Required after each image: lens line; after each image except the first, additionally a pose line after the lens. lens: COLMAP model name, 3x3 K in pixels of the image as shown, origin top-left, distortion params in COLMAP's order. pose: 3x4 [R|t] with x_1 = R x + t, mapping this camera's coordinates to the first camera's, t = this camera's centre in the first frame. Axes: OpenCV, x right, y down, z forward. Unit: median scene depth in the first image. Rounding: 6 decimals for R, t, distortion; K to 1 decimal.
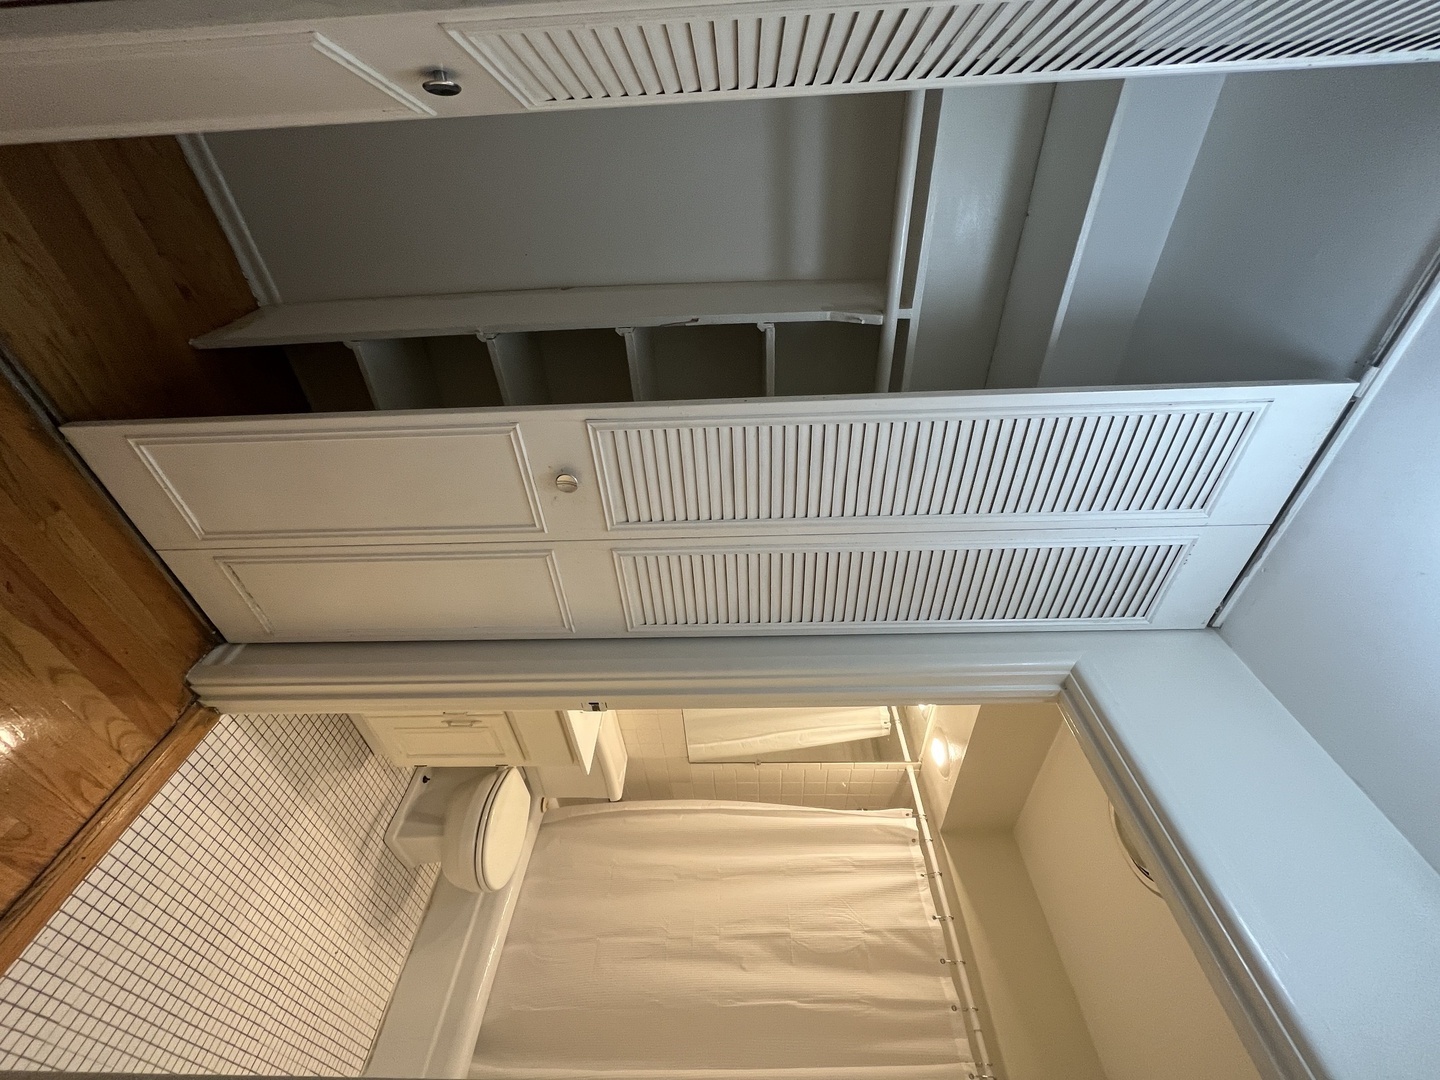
lens RADIAL K [[579.2, 0, 720.0], [0, 579.2, 540.0], [0, 0, 1]] dist [-0.001869, 0.000012]
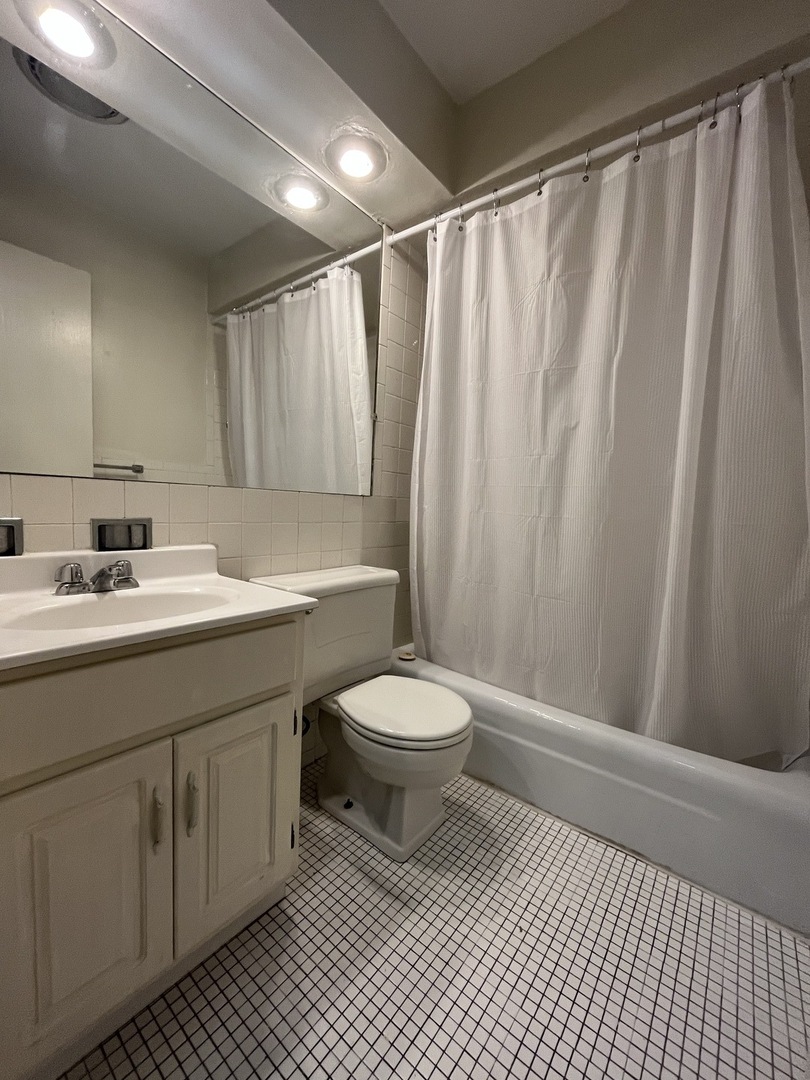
lens RADIAL K [[434.4, 0, 405.0], [0, 434.4, 540.0], [0, 0, 1]] dist [-0.001869, 0.000012]
pose [[0.060150, -0.997746, -0.029751, -0.121329], [0.962104, 0.050008, 0.268059, 0.326775], [-0.265967, -0.044748, 0.962943, 0.432177]]
